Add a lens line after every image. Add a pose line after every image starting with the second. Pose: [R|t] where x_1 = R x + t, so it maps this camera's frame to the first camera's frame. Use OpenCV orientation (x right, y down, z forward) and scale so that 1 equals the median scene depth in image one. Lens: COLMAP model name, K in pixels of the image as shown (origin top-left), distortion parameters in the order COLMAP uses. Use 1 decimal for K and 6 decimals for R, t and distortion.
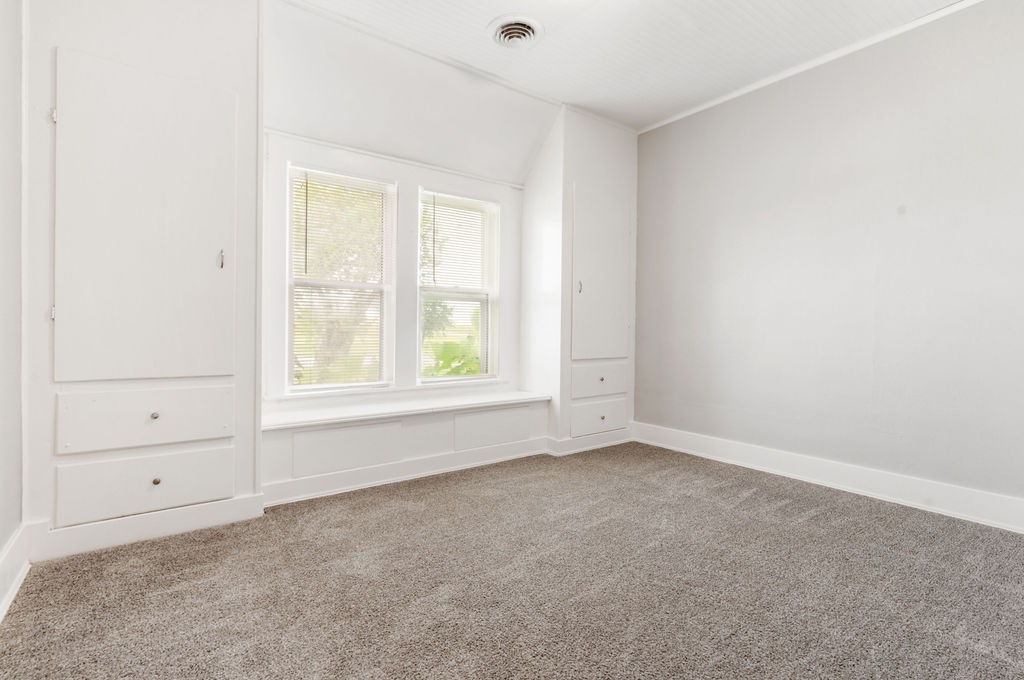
lens RADIAL K [[484.8, 0, 523.7], [0, 484.8, 324.5], [0, 0, 1]] dist [0.001682, 0.000652]
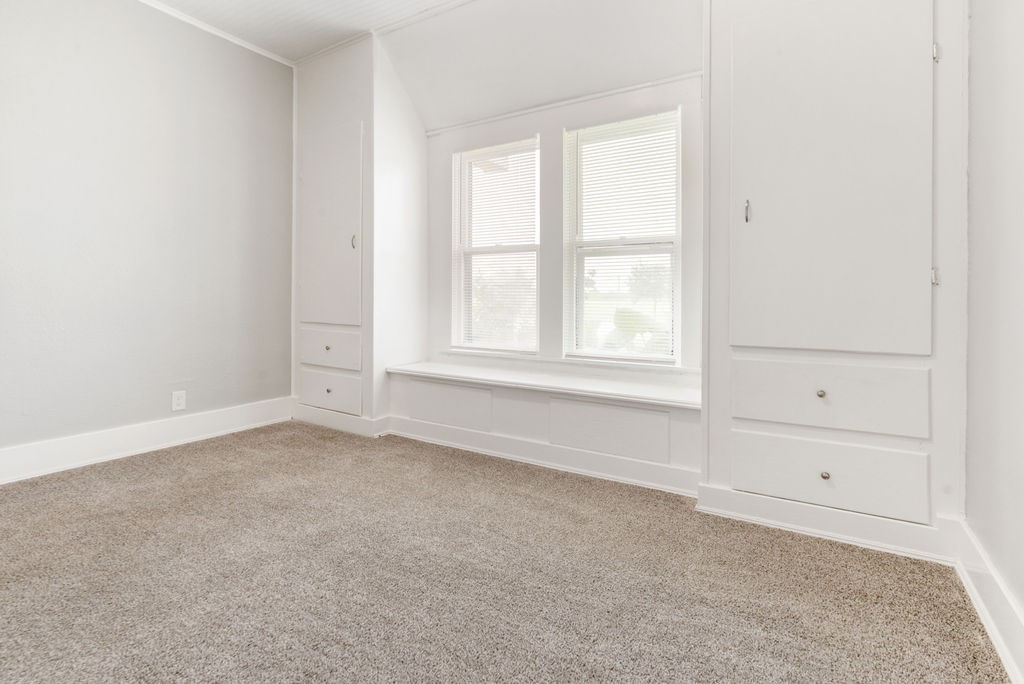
lens RADIAL K [[494.2, 0, 511.7], [0, 494.2, 295.2], [0, 0, 1]] dist [-0.002693, -0.000118]
pose [[0.366527, -0.003722, -0.930400, 0.652576], [0.002345, 0.999993, -0.003077, 0.019761], [0.930404, -0.001054, 0.366533, 0.699005]]
